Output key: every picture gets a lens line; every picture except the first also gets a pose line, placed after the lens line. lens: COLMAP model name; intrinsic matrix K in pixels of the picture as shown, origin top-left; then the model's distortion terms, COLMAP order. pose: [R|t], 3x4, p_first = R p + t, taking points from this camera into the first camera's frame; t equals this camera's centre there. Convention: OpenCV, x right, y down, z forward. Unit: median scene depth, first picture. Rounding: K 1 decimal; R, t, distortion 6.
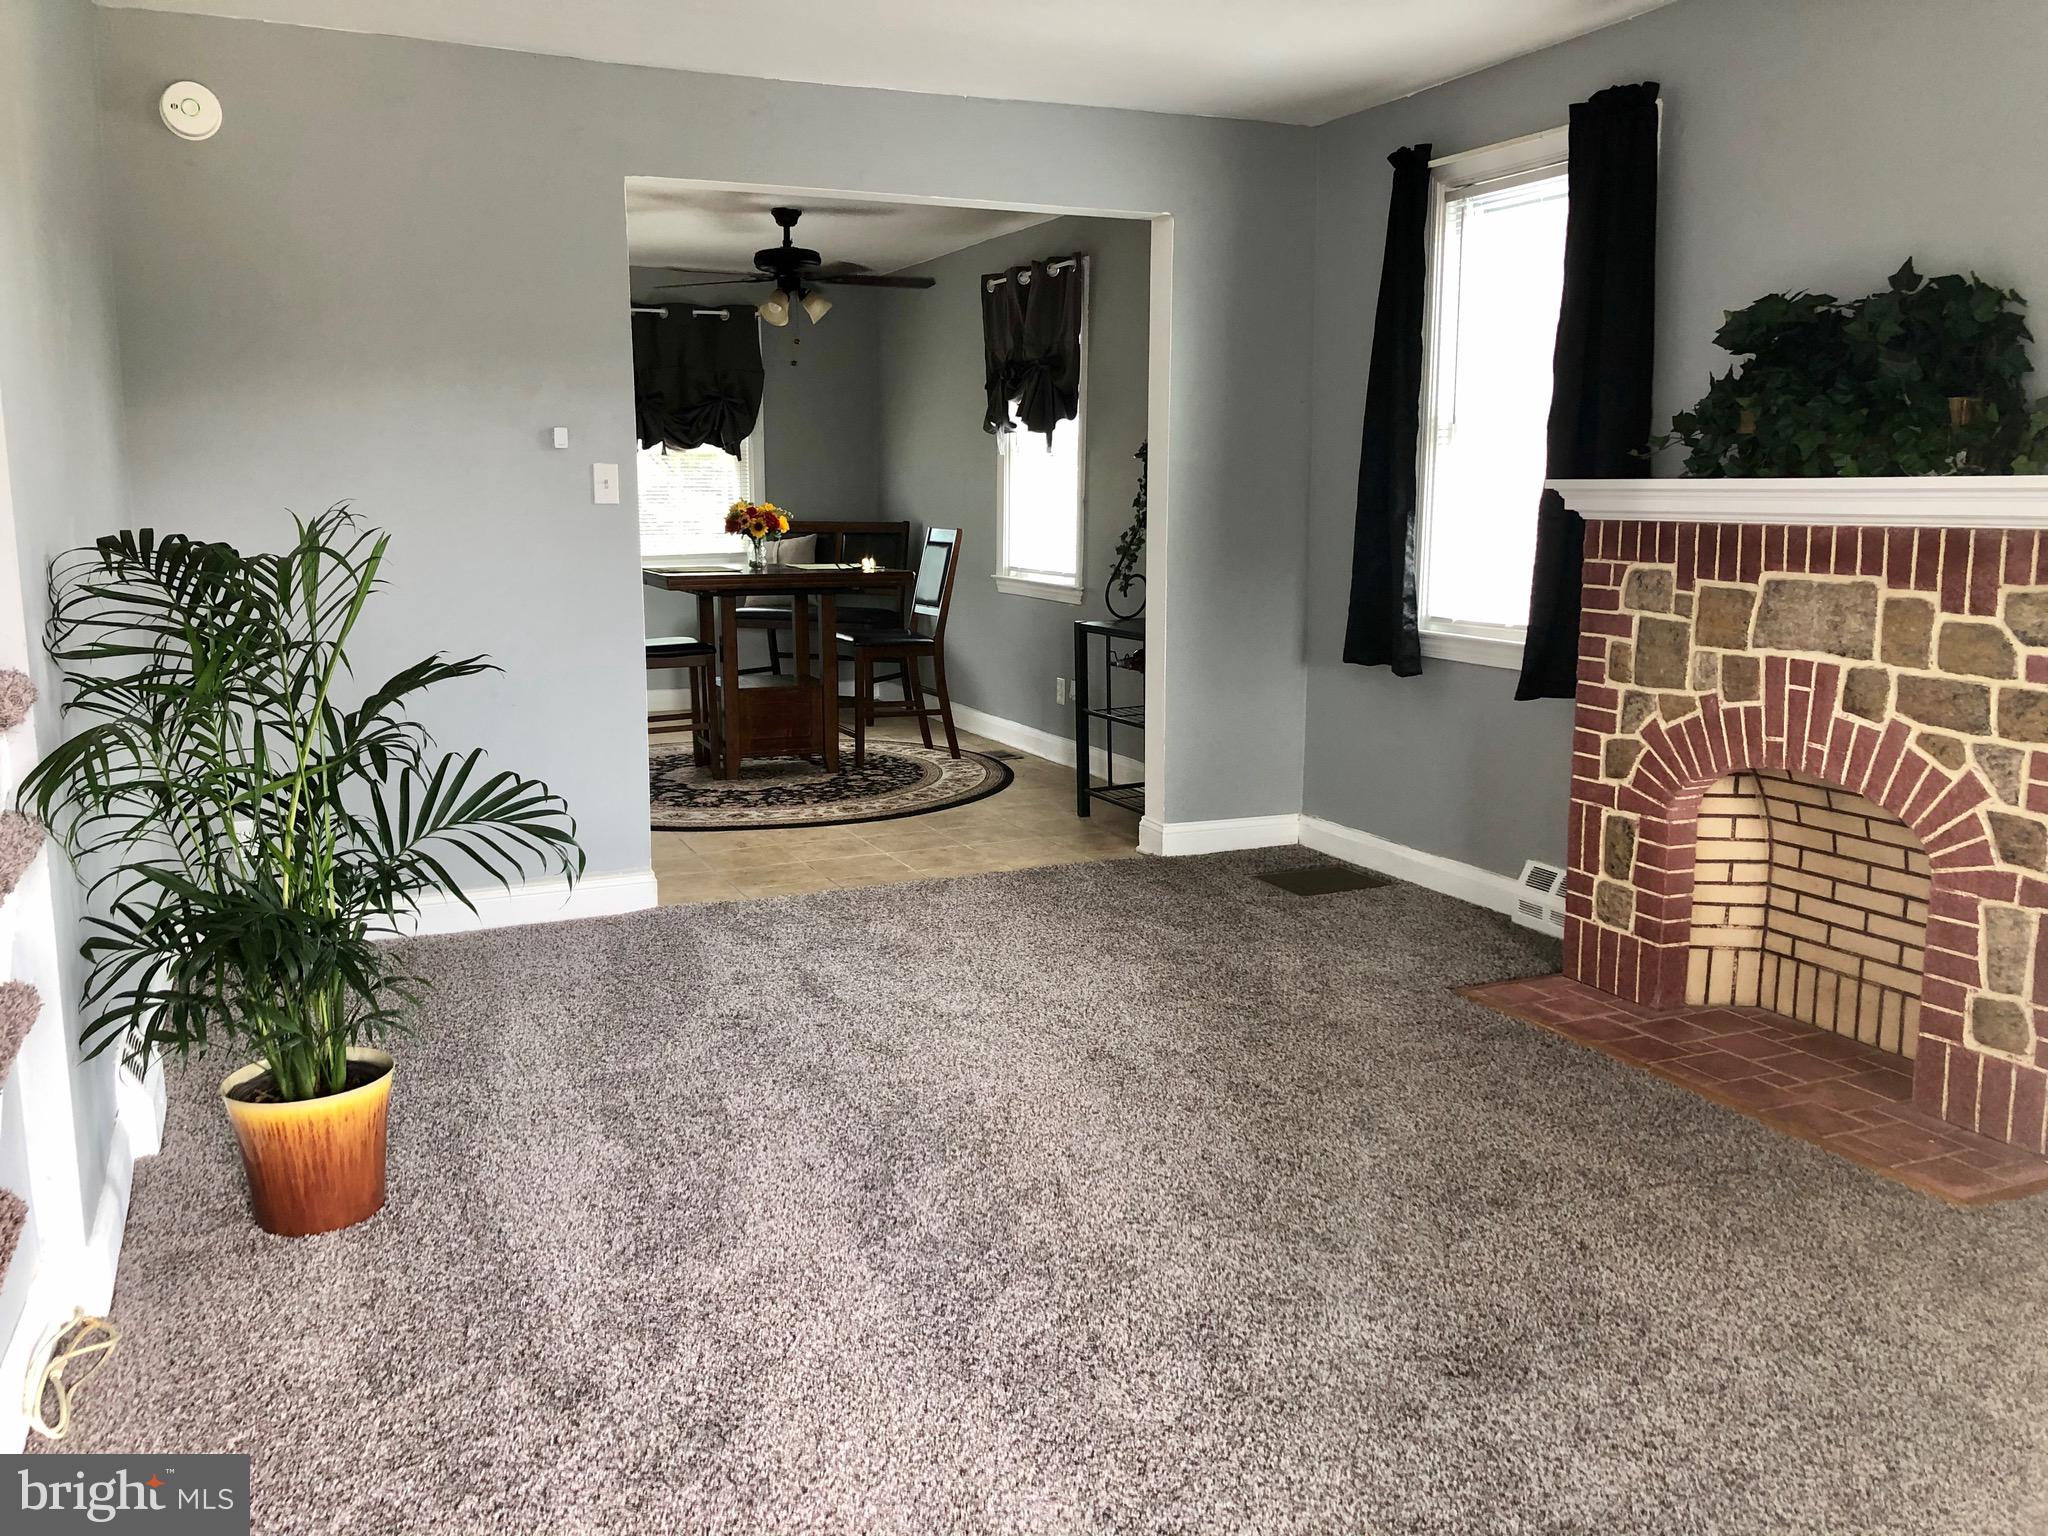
lens RADIAL K [[1682.4, 0, 1016.6], [0, 1682.4, 763.0], [0, 0, 1]] dist [0.028936, -0.031484]
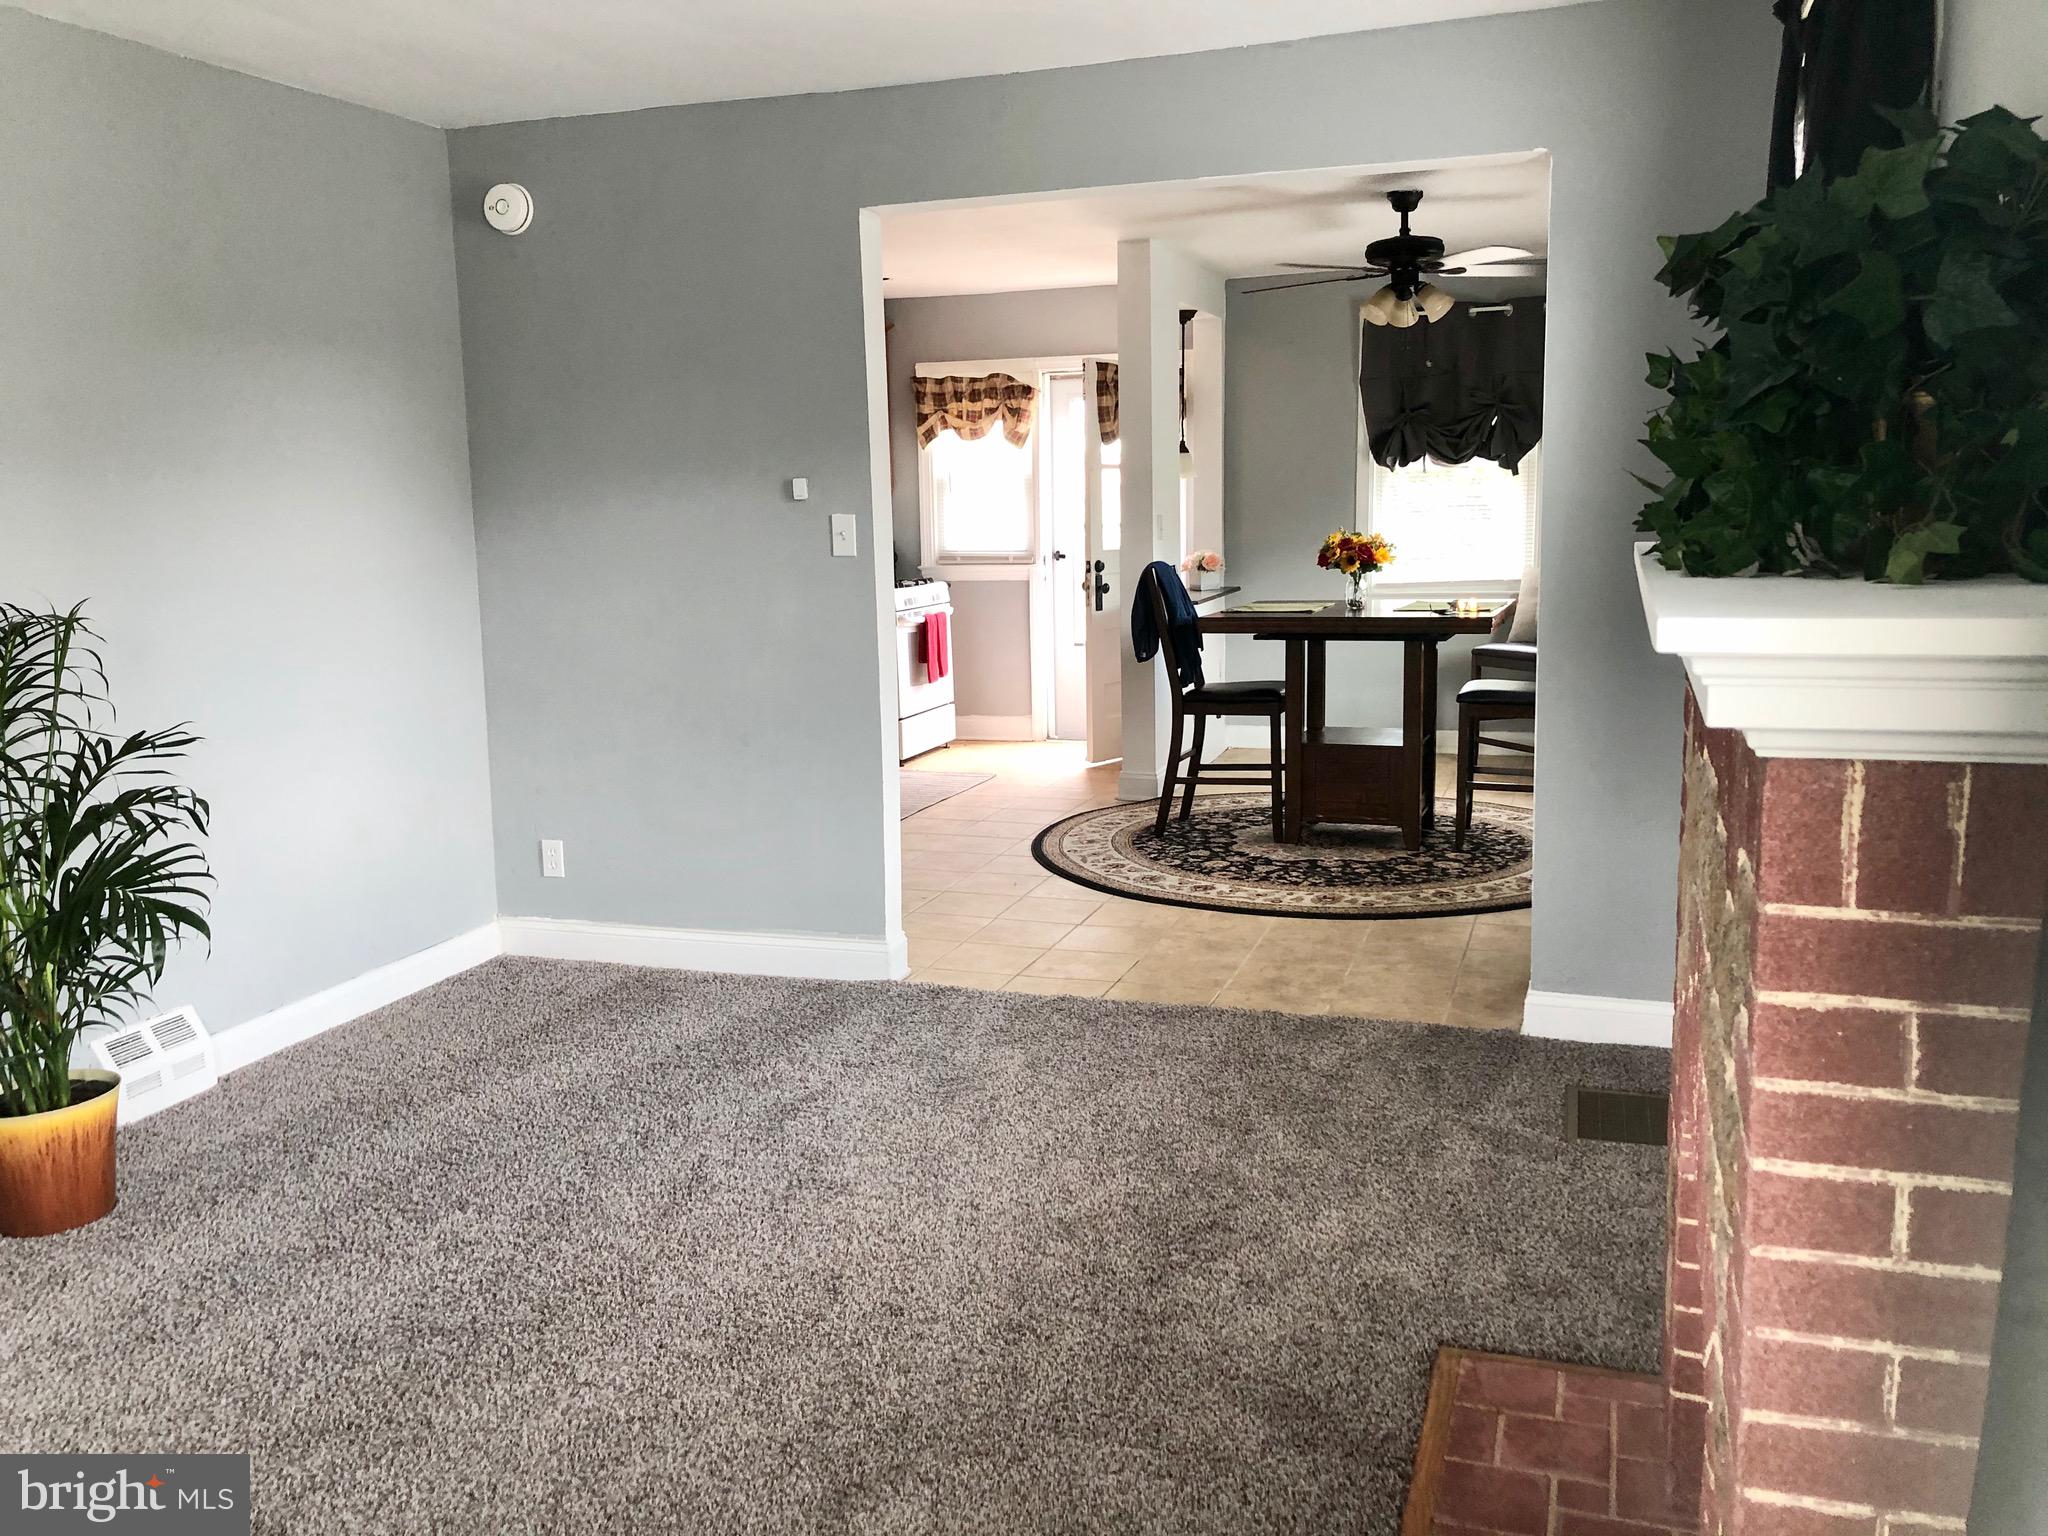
lens RADIAL K [[1682.4, 0, 1015.5], [0, 1682.4, 771.7], [0, 0, 1]] dist [0.028936, -0.031484]
pose [[0.723258, 0.103893, -0.682718, 0.340444], [-0.096138, 0.994140, 0.049437, -0.060372], [0.683853, 0.029879, 0.729008, 0.253698]]
